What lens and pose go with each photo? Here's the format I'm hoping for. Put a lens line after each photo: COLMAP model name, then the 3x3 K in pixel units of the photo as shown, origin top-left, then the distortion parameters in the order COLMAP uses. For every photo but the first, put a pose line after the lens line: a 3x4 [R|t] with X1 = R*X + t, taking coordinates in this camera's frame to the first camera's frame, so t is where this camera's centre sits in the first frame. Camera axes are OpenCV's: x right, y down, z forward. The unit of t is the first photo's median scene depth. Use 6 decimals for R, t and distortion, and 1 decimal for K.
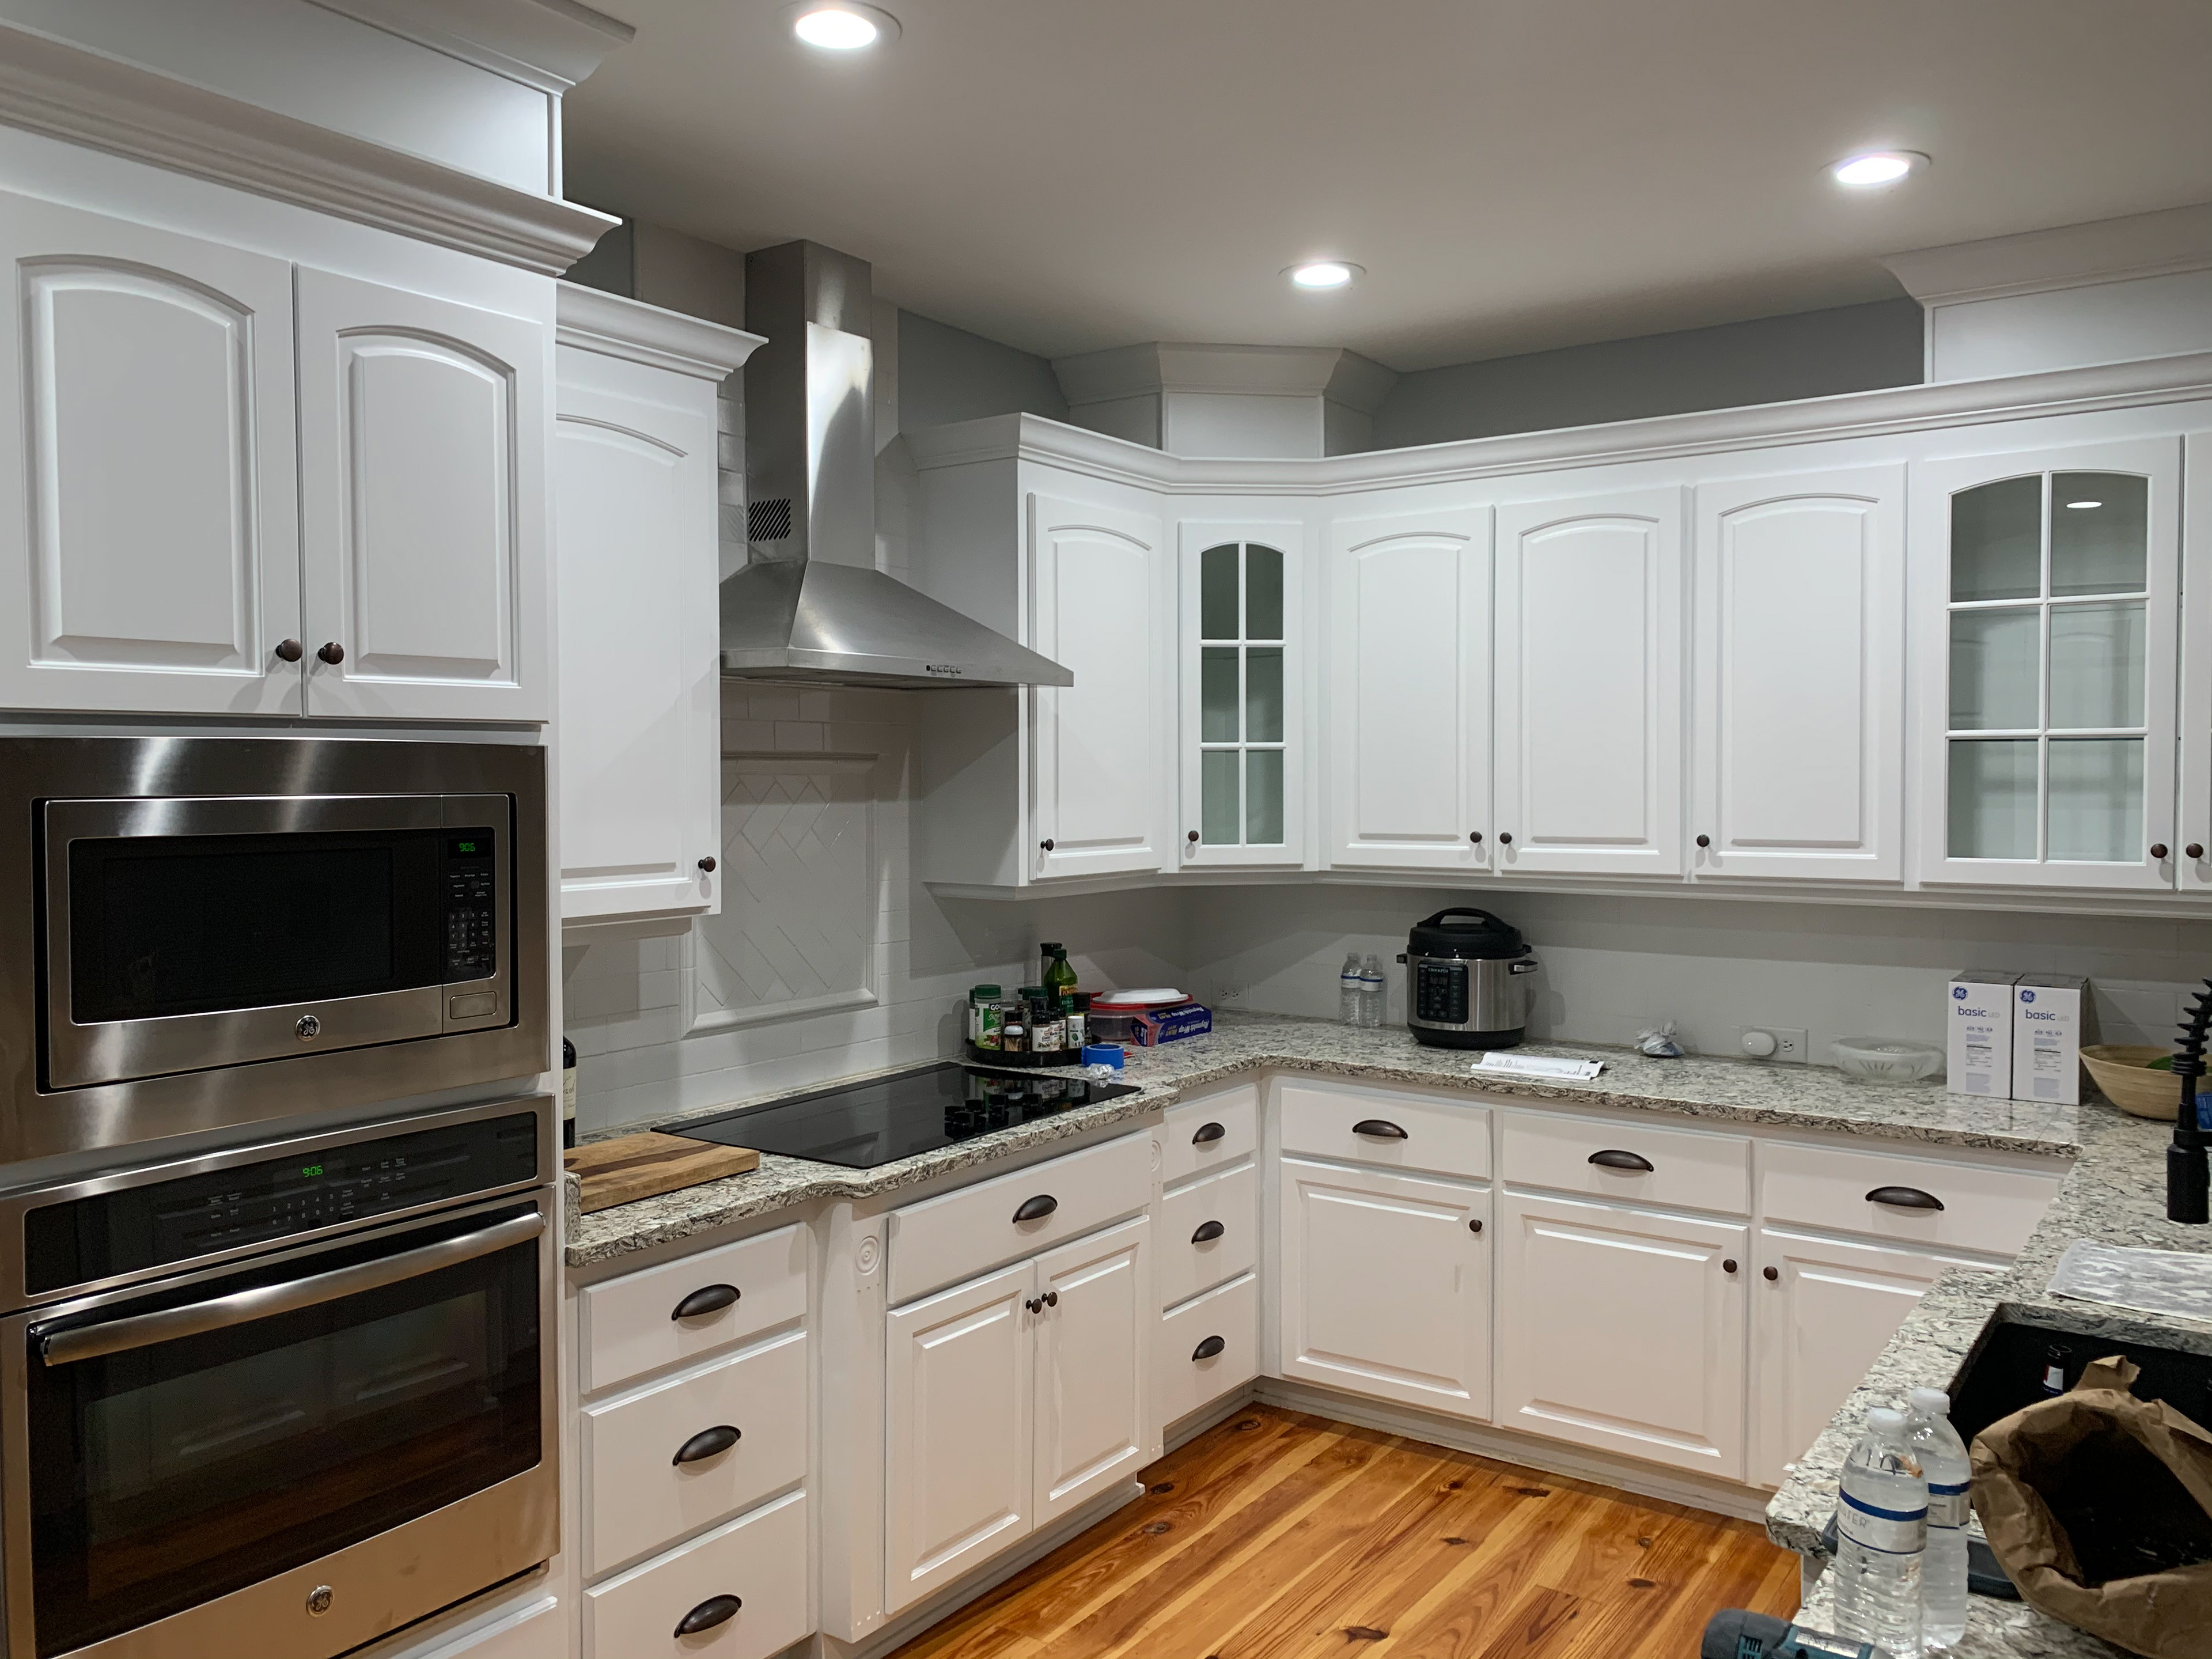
lens RADIAL K [[1685.5, 0, 1100.6], [0, 1685.5, 816.1], [0, 0, 1]] dist [0.049363, -0.056237]
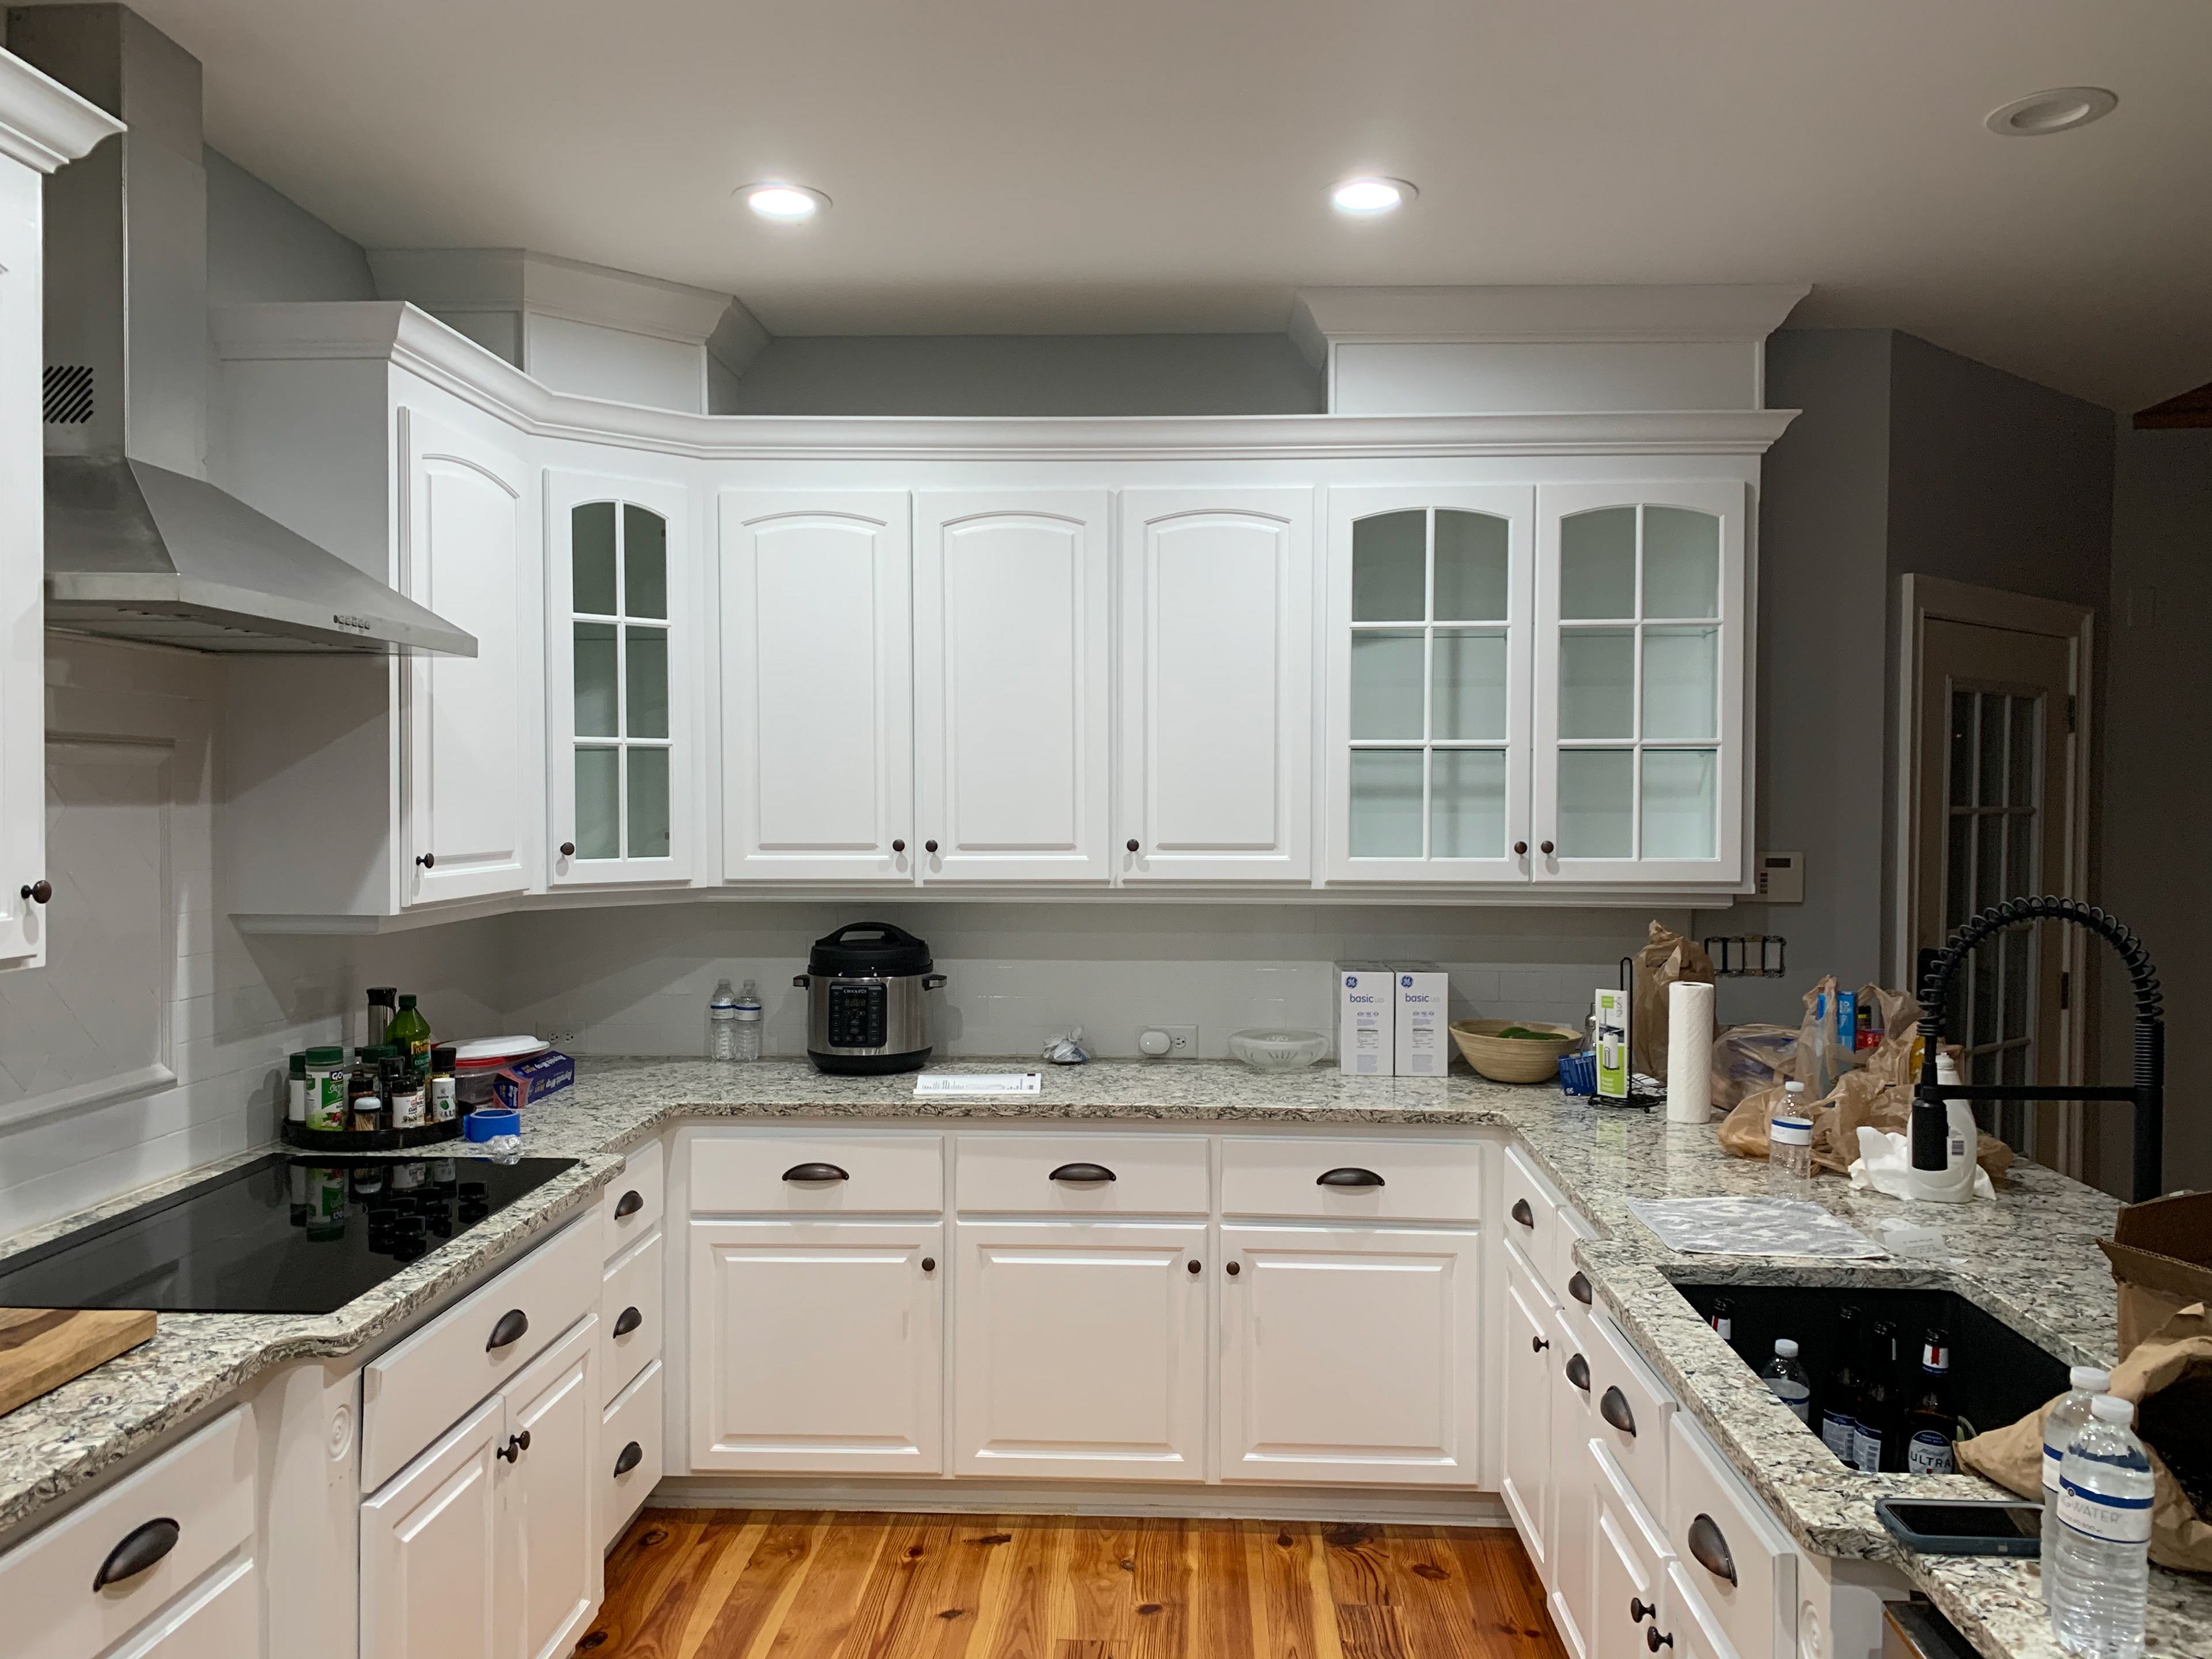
lens RADIAL K [[1685.5, 0, 1115.0], [0, 1685.5, 829.5], [0, 0, 1]] dist [0.049363, -0.056237]
pose [[0.843240, -0.006144, 0.537502, -0.201773], [0.008426, 0.999963, -0.001789, 0.007462], [-0.537471, 0.006037, 0.843260, 0.177654]]
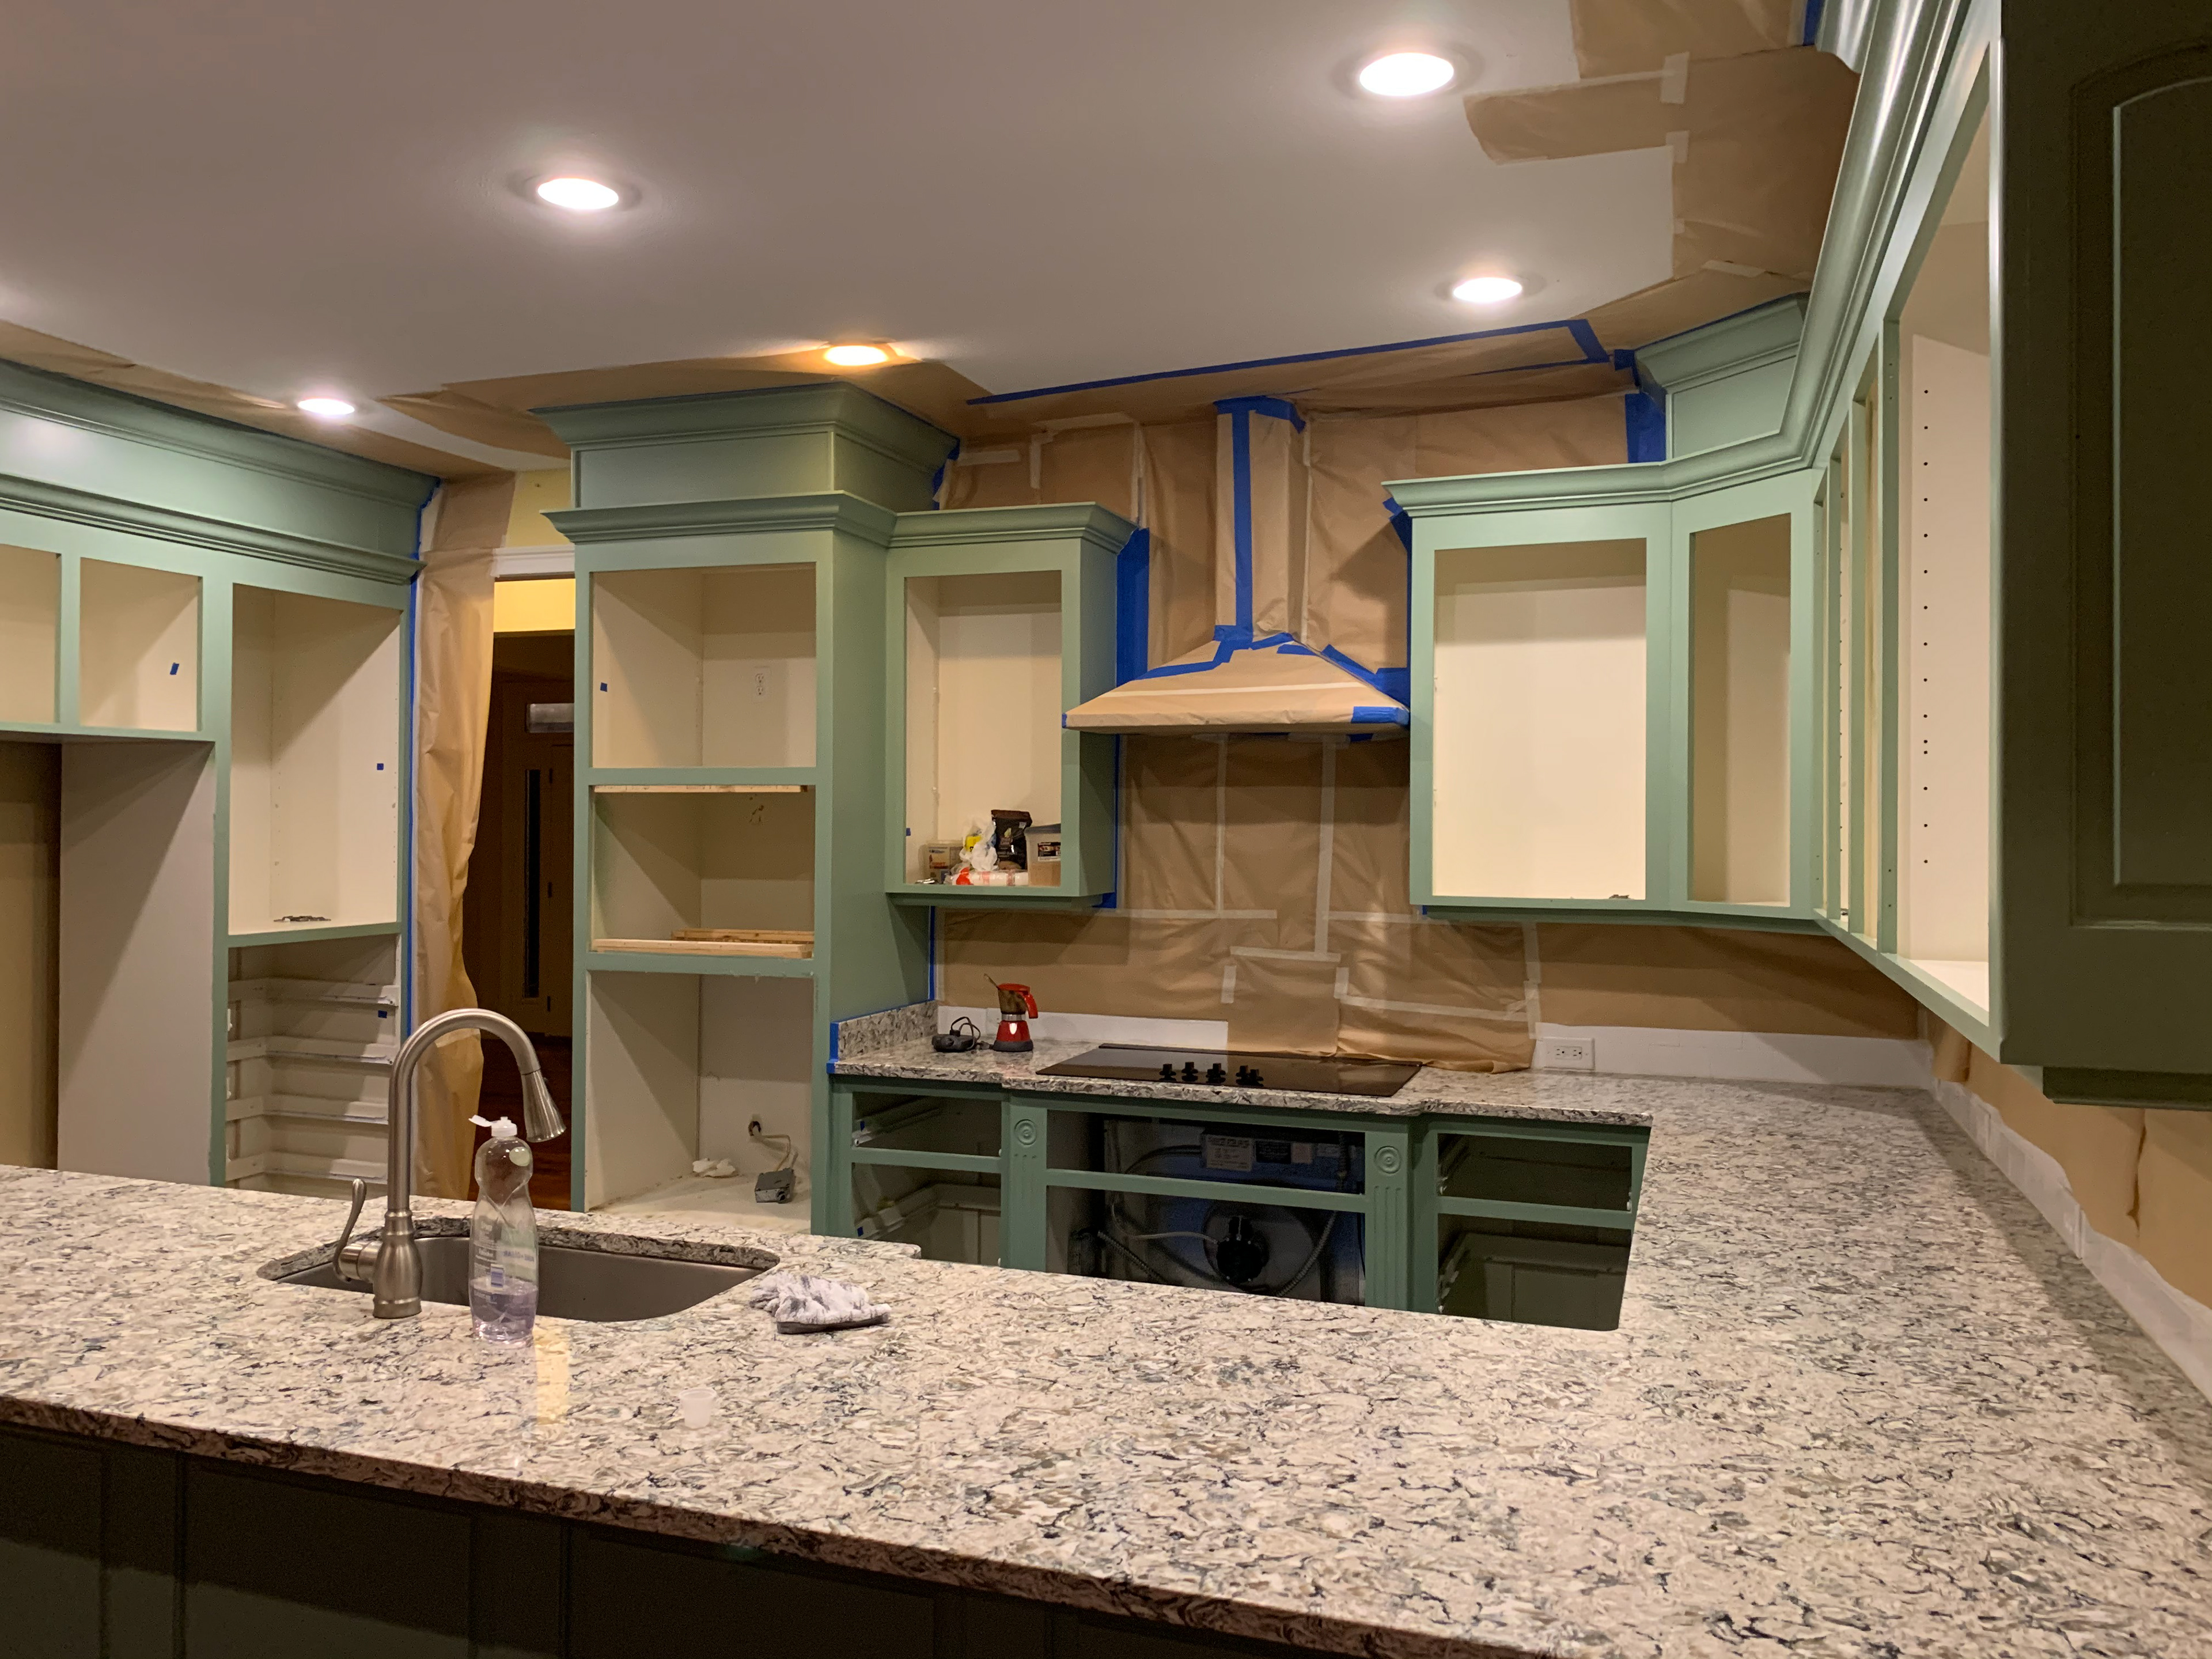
lens RADIAL K [[1685.5, 0, 1090.7], [0, 1685.5, 818.1], [0, 0, 1]] dist [0.049363, -0.056237]
pose [[0.268014, -0.001169, -0.963414, 1.036624], [-0.031334, 0.999460, -0.009929, 0.003474], [0.962905, 0.032849, 0.267833, 0.539513]]
